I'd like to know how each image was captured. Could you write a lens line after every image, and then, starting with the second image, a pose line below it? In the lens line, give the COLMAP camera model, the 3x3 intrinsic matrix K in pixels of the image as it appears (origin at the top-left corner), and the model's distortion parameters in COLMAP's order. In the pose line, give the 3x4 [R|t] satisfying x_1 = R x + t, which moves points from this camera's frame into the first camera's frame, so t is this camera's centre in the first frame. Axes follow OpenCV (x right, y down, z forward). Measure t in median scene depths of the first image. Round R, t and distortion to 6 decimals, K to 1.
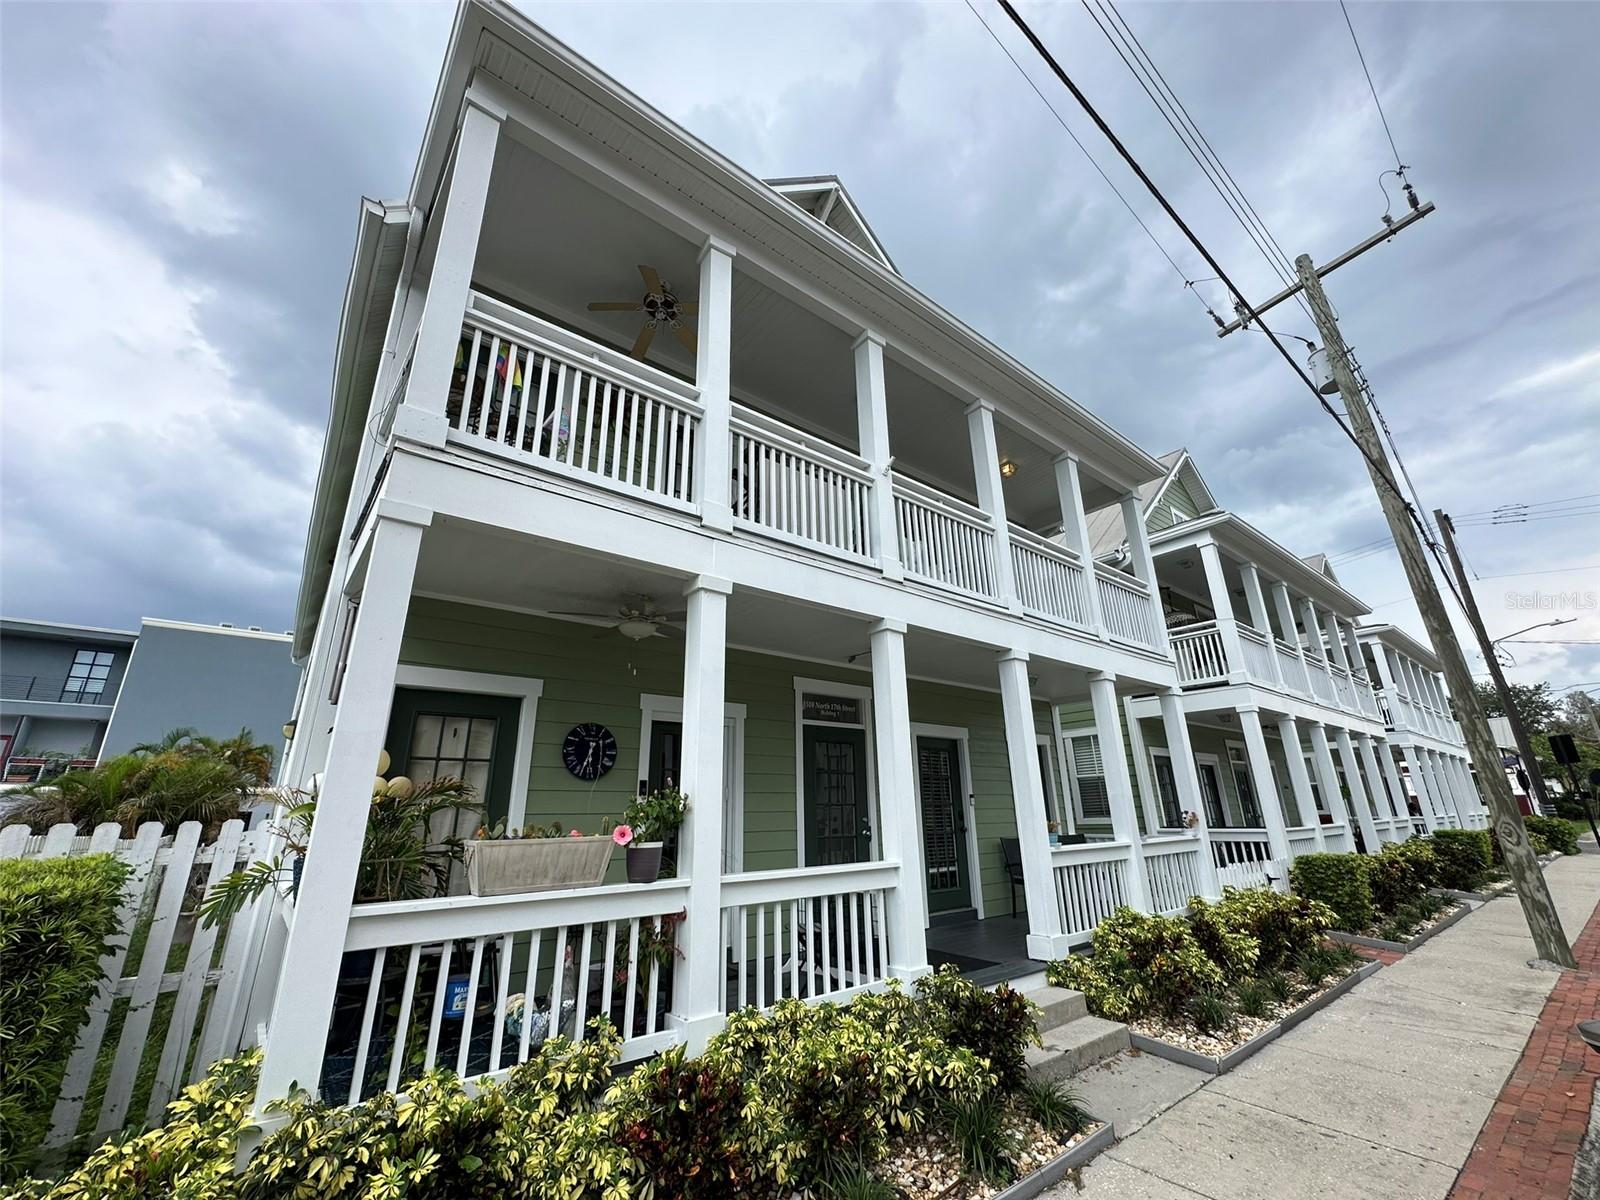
lens RADIAL K [[637.8, 0, 799.2], [0, 637.8, 600.4], [0, 0, 1]] dist [-0.002414, -0.000205]
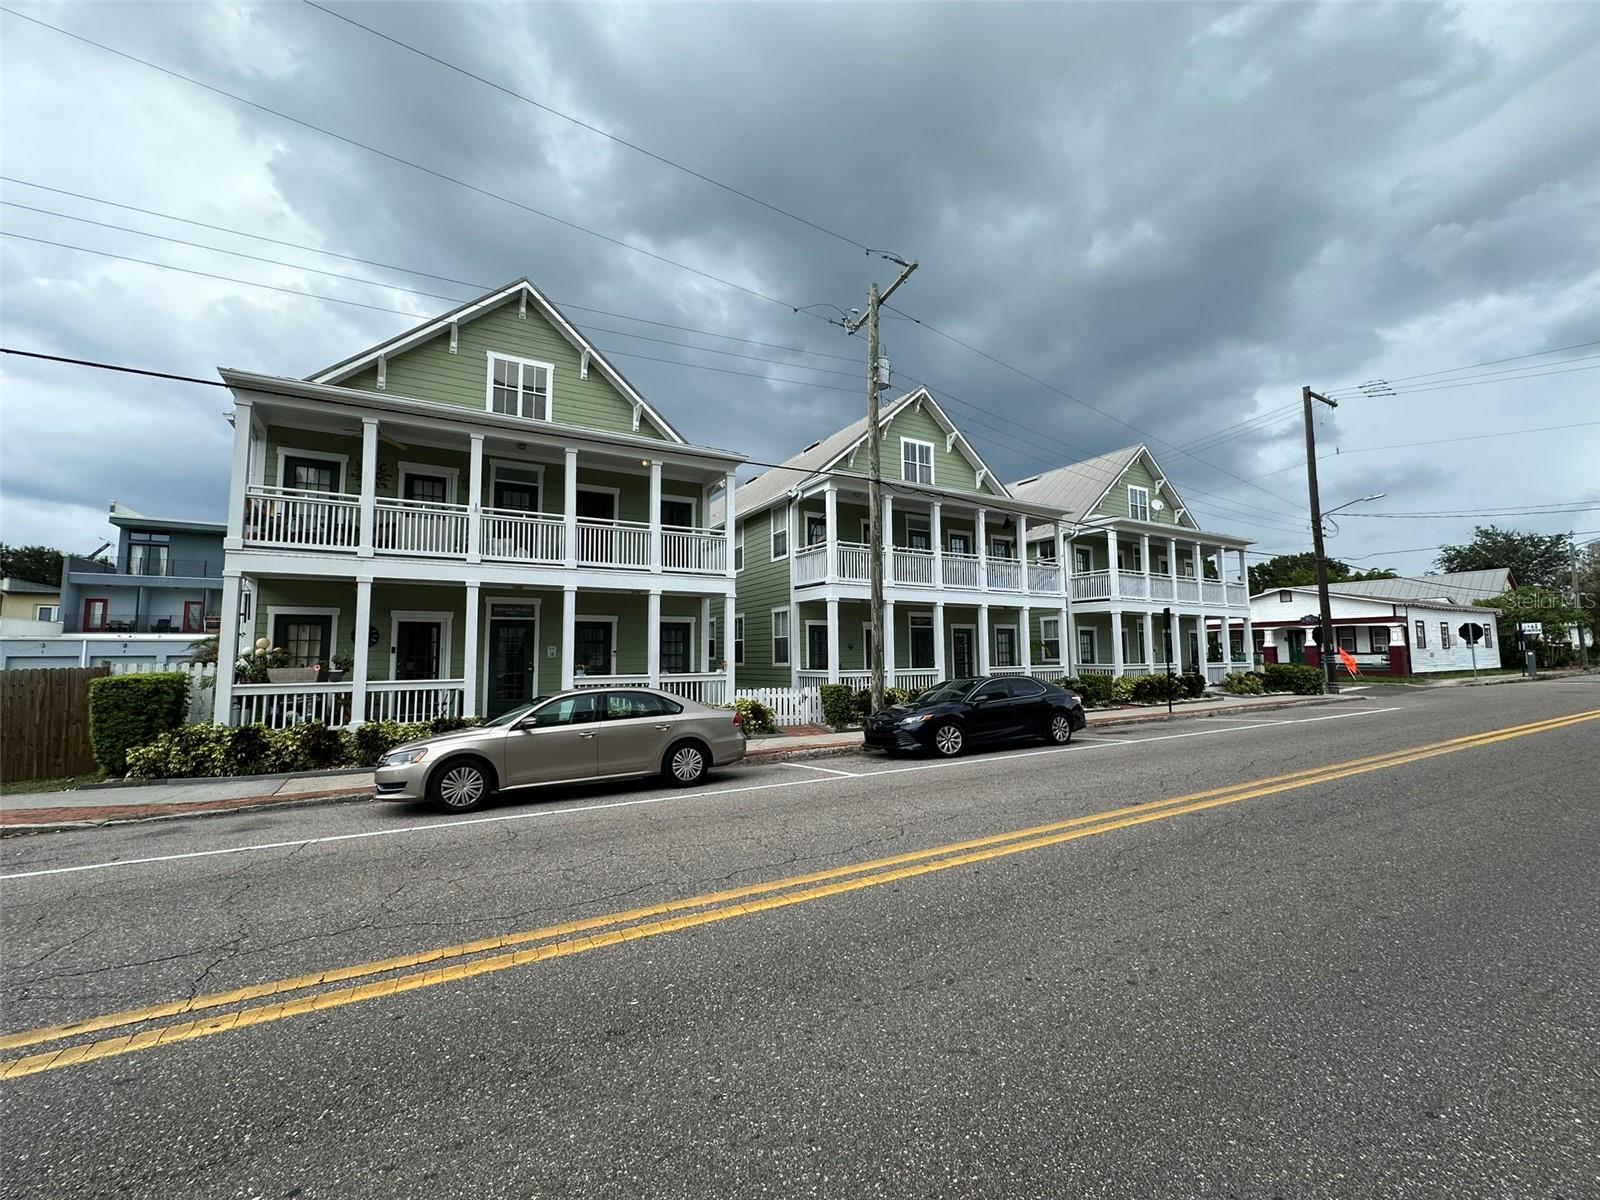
lens RADIAL K [[646.4, 0, 800.0], [0, 646.4, 600.0], [0, 0, 1]] dist [0.012913, -0.007605]
pose [[0.987672, -0.004873, -0.156461, 0.192490], [0.041811, 0.971414, 0.233680, -0.046006], [0.150849, -0.237341, 0.959642, -0.124004]]
